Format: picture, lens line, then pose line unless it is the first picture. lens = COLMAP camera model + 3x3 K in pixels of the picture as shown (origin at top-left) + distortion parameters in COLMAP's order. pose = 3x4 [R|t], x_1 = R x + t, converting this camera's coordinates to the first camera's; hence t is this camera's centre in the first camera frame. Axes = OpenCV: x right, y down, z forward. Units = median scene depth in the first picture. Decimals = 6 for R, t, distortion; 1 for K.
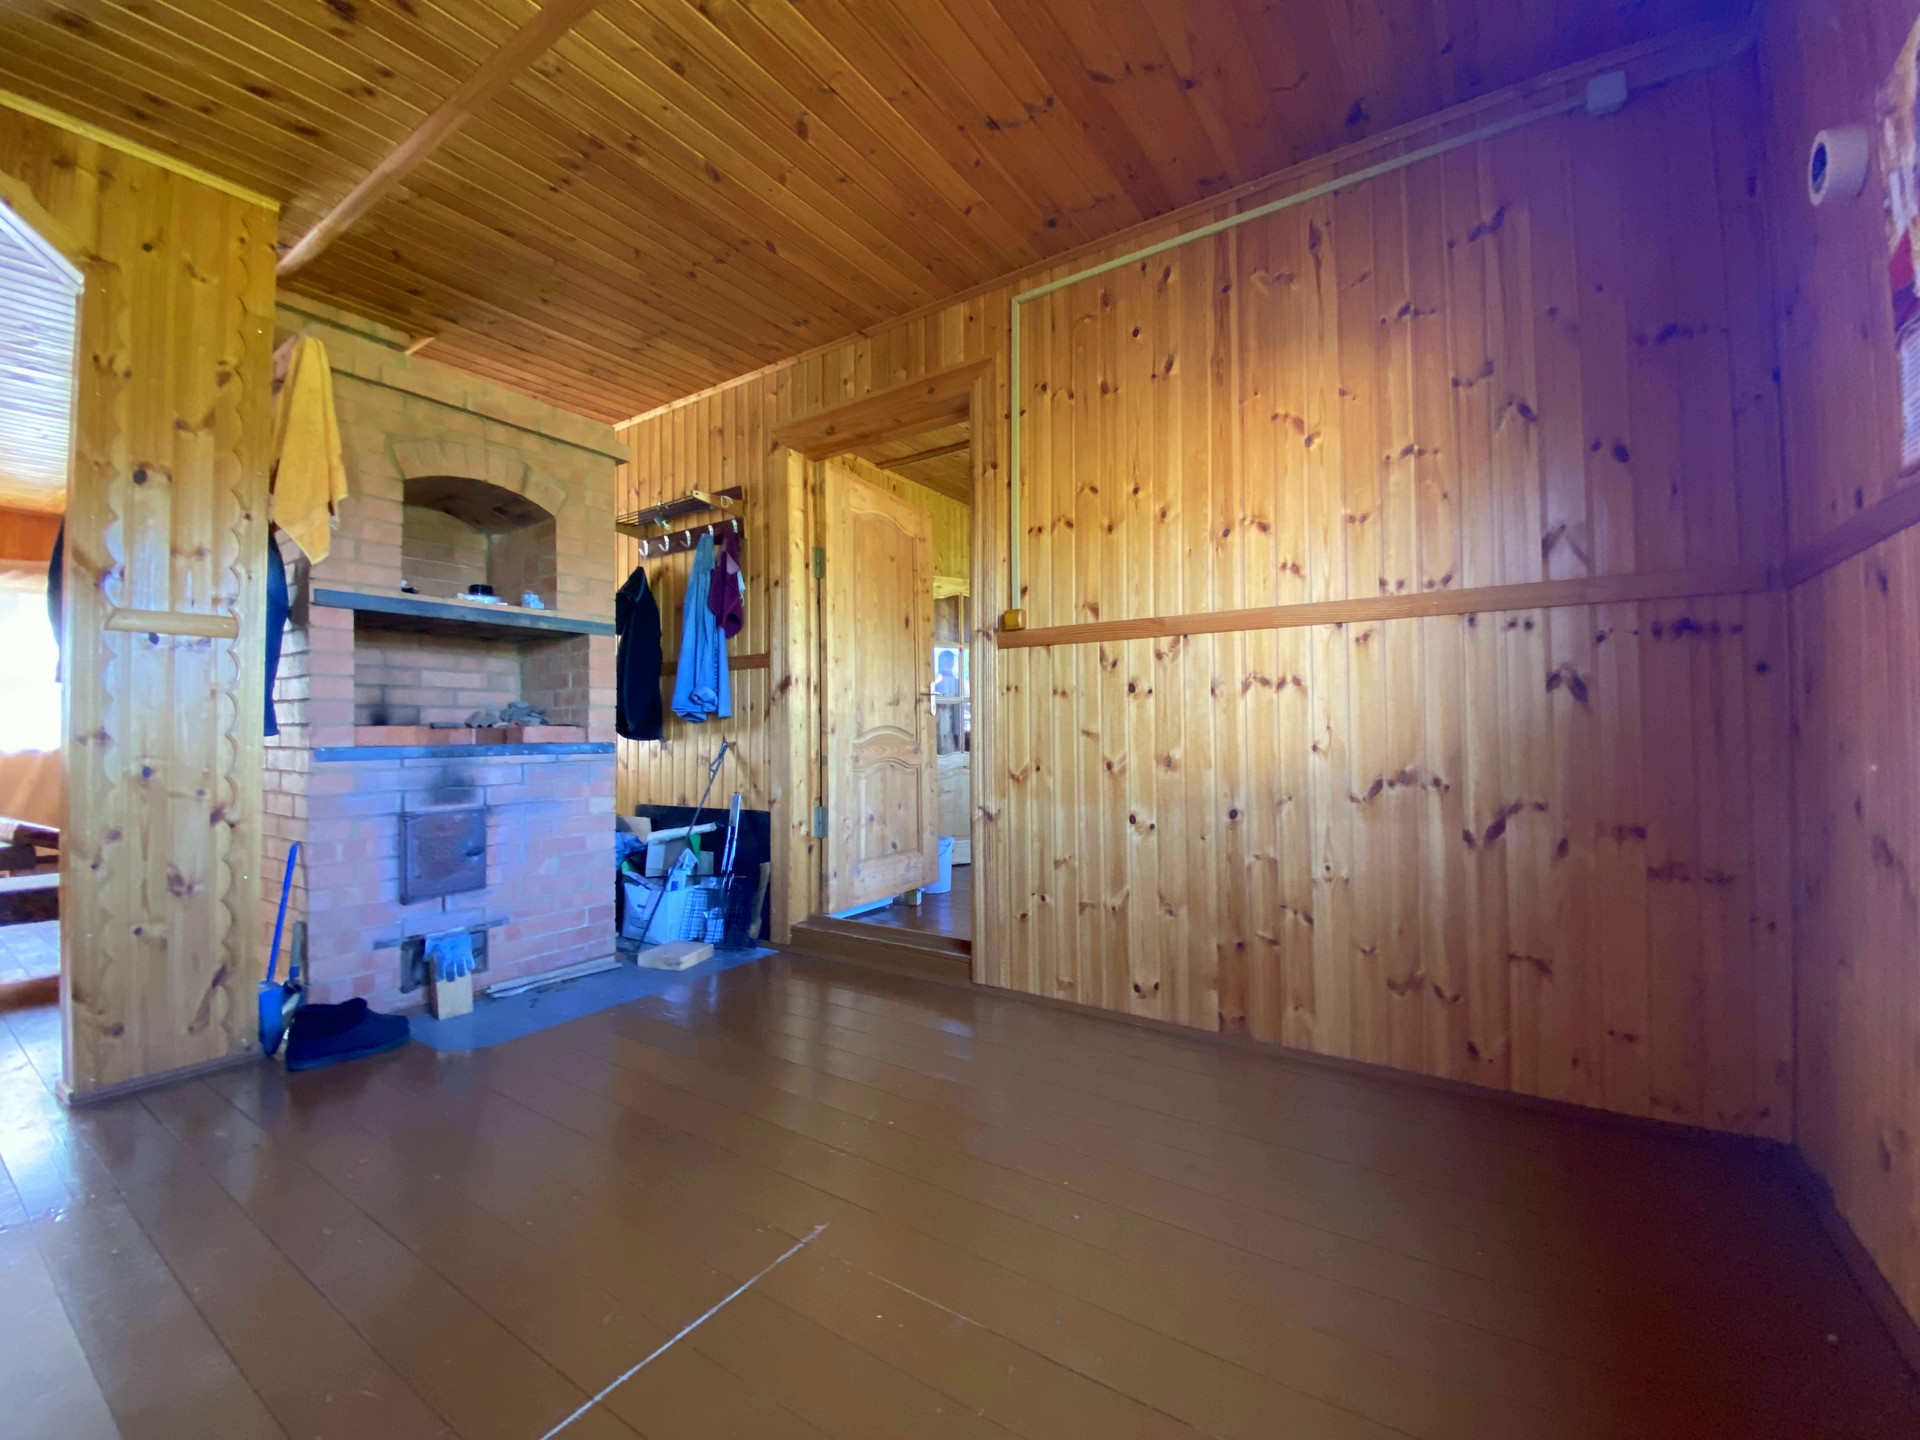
lens RADIAL K [[781.1, 0, 951.5], [0, 781.1, 720.9], [0, 0, 1]] dist [-0.031931, -0.005684]
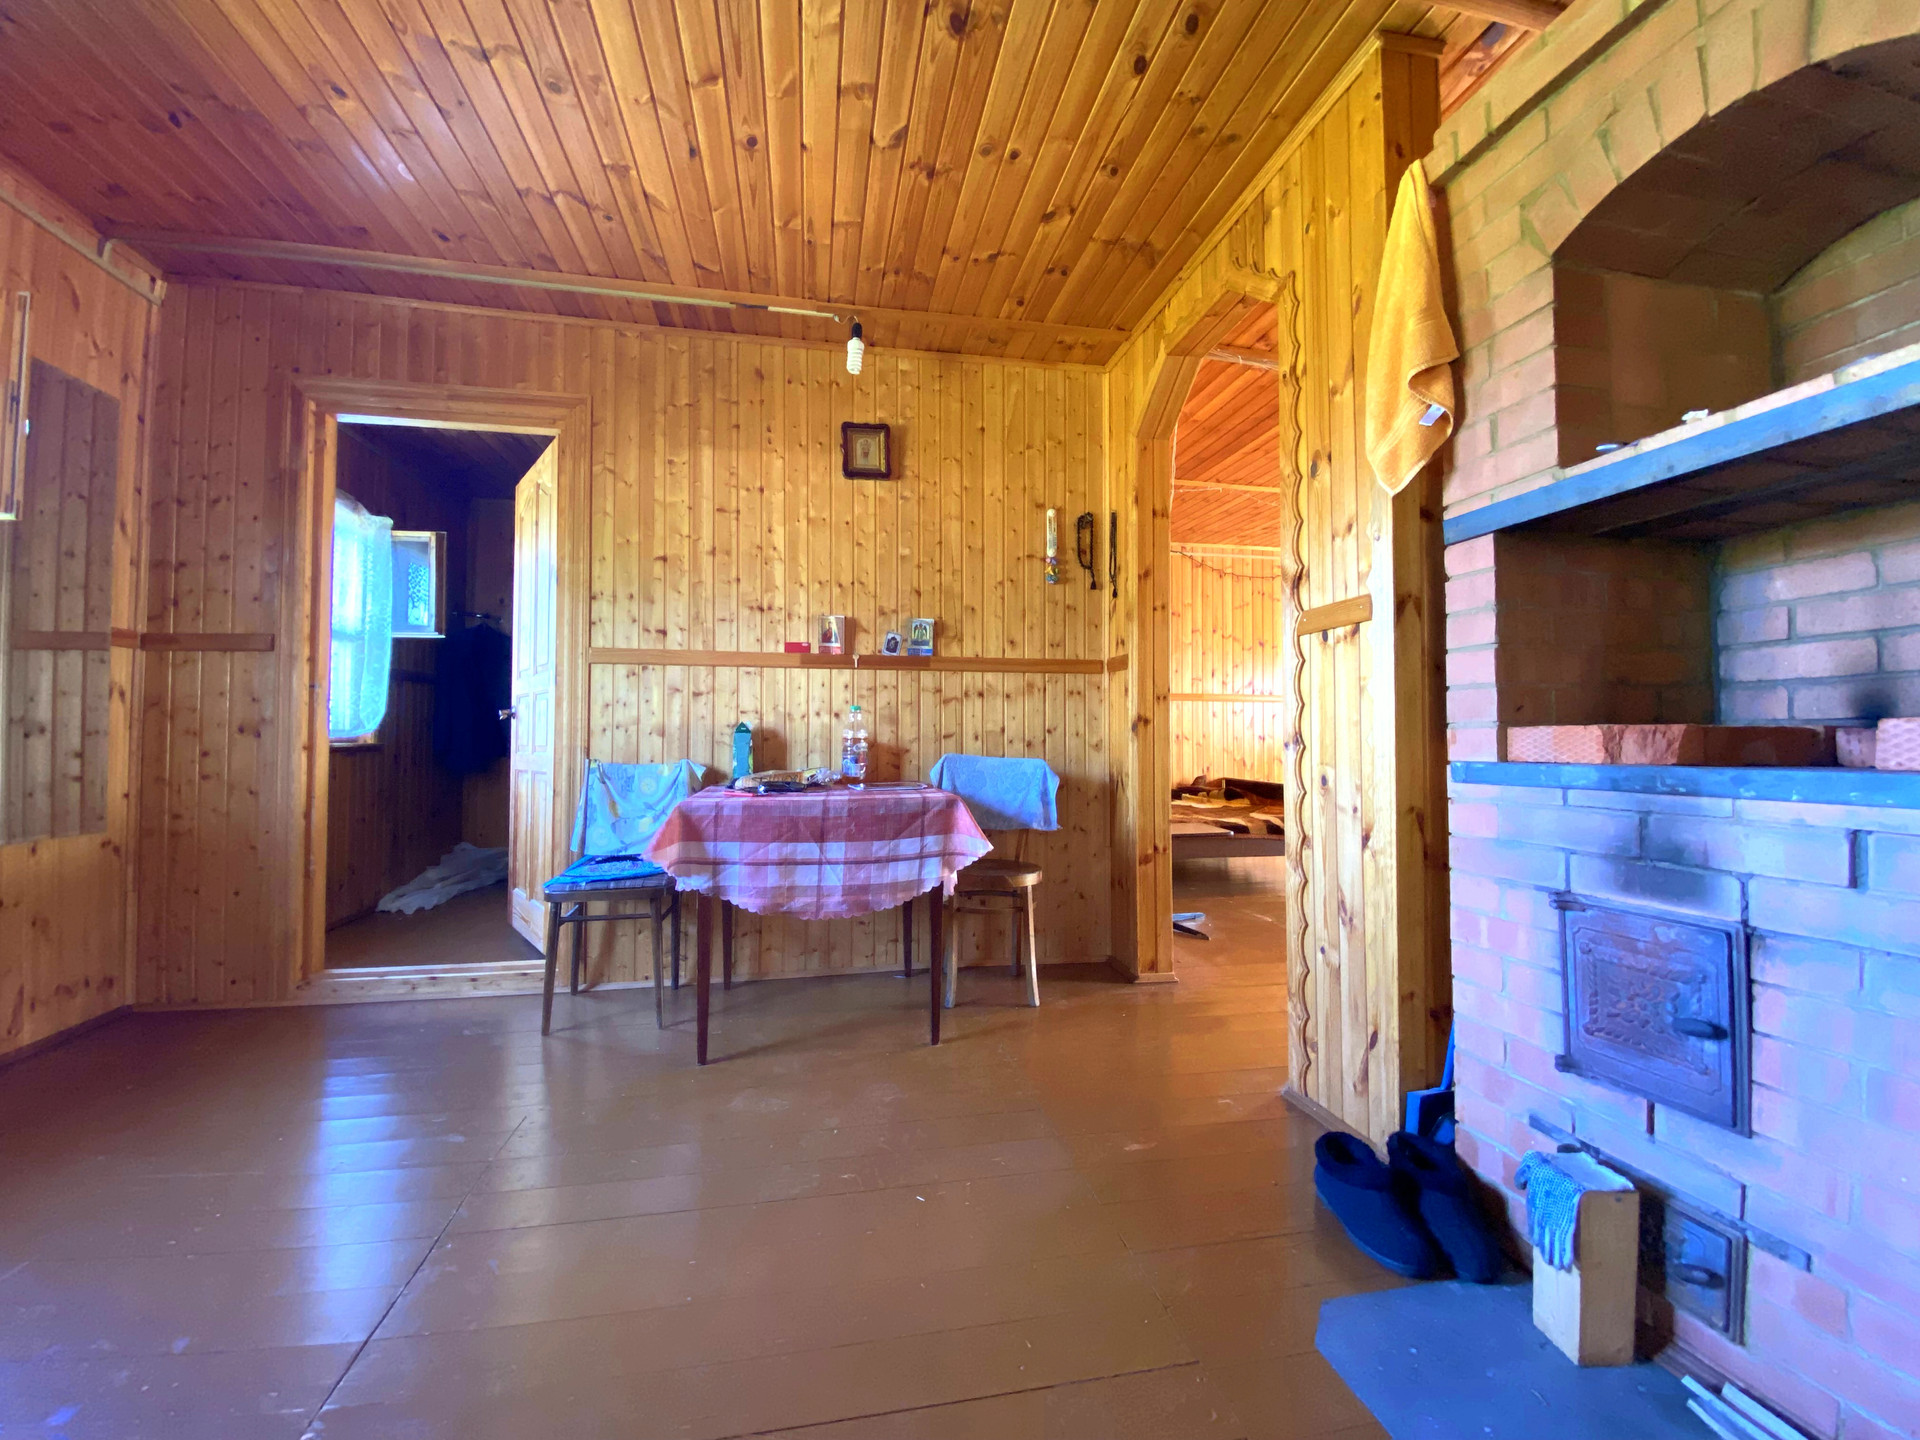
lens RADIAL K [[781.1, 0, 961.4], [0, 781.1, 717.3], [0, 0, 1]] dist [-0.031931, -0.005684]
pose [[-0.722895, -0.012123, -0.690852, -0.061034], [0.016509, 0.999258, -0.034810, 0.012115], [0.690761, -0.036569, -0.722158, 1.024489]]
